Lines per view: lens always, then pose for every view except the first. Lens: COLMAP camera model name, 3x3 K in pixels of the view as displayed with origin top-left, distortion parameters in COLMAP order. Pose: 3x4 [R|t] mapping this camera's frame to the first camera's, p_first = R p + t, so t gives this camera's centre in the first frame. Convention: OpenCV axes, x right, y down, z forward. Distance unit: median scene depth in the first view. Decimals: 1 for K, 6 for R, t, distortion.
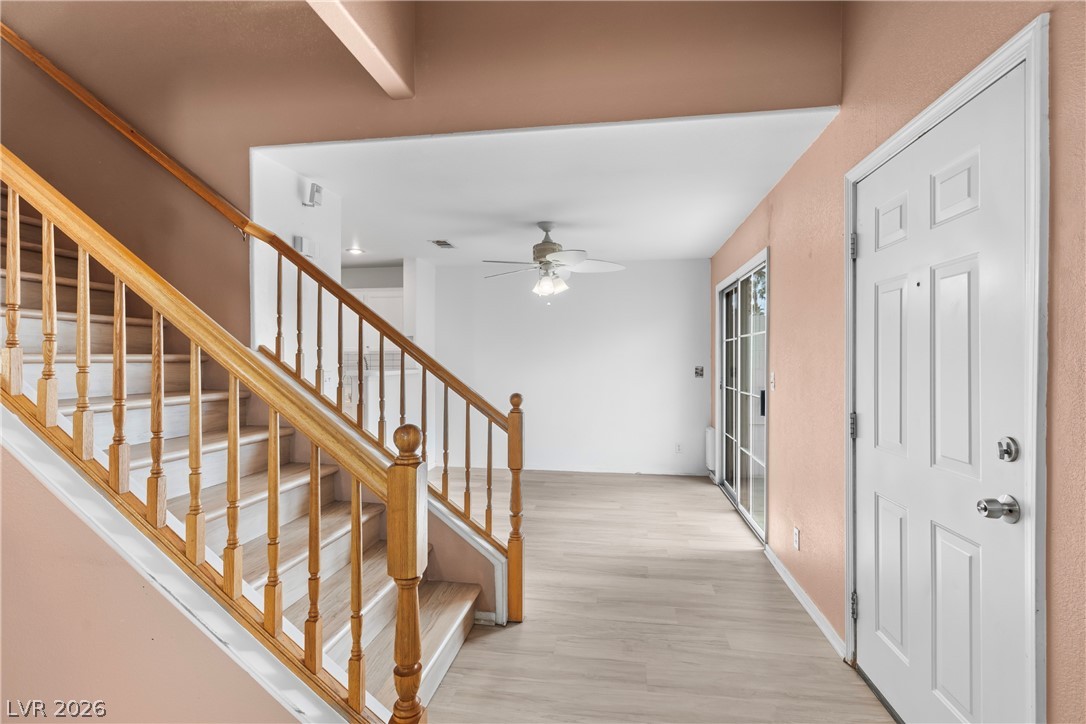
lens RADIAL K [[513.2, 0, 543.0], [0, 513.2, 362.0], [0, 0, 1]] dist [0.001982, 0.000928]
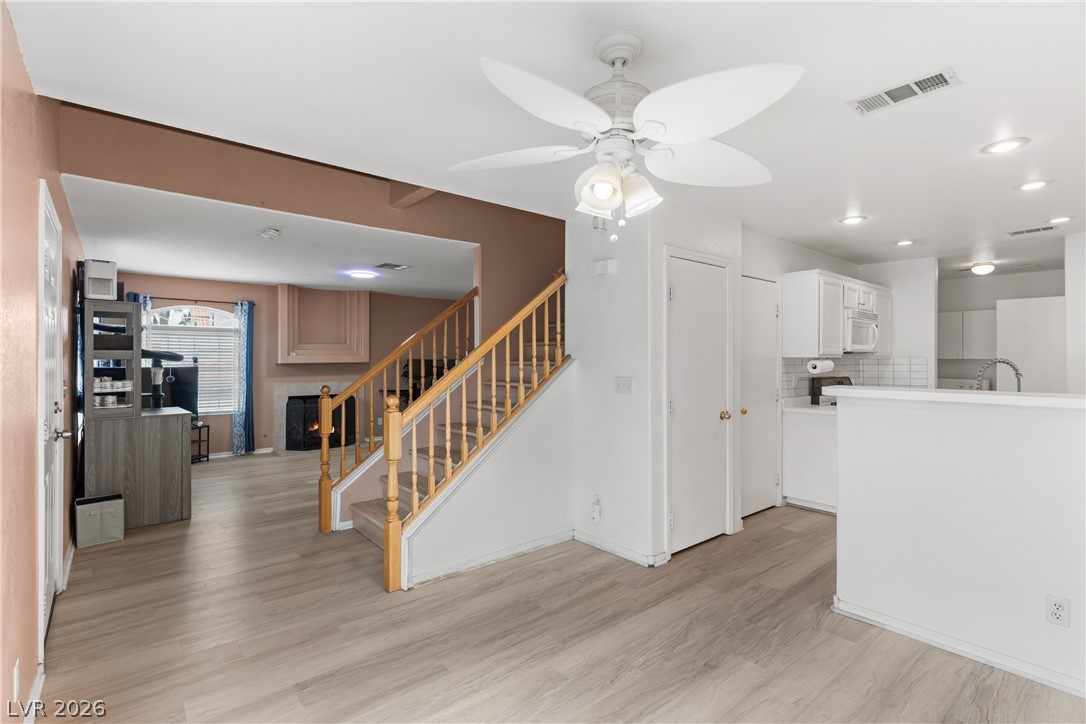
lens RADIAL K [[513.2, 0, 543.0], [0, 513.2, 362.0], [0, 0, 1]] dist [0.001982, 0.000928]
pose [[-0.661122, 0.004201, -0.750266, 0.354791], [-0.005098, 0.999936, 0.010091, -0.017335], [0.750261, 0.010496, -0.661059, 1.206912]]
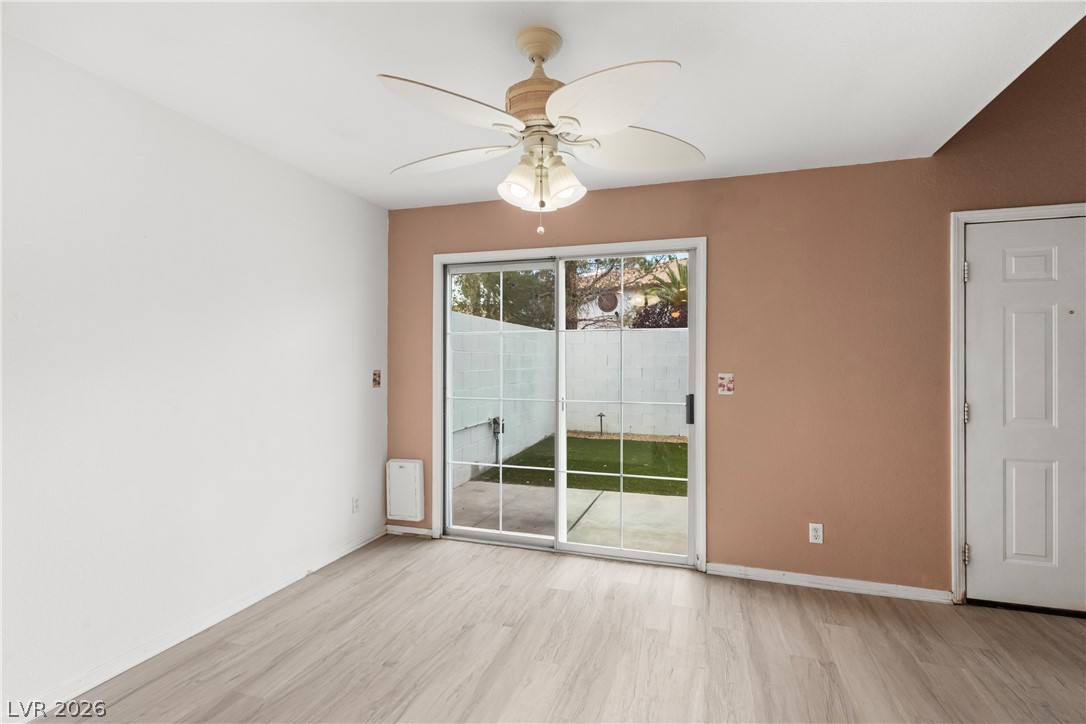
lens RADIAL K [[513.2, 0, 543.0], [0, 513.2, 362.0], [0, 0, 1]] dist [0.001982, 0.000928]
pose [[0.159359, -0.001544, 0.987220, -0.406646], [0.002264, 0.999997, 0.001198, -0.003057], [-0.987218, 0.002045, 0.159362, 0.909702]]
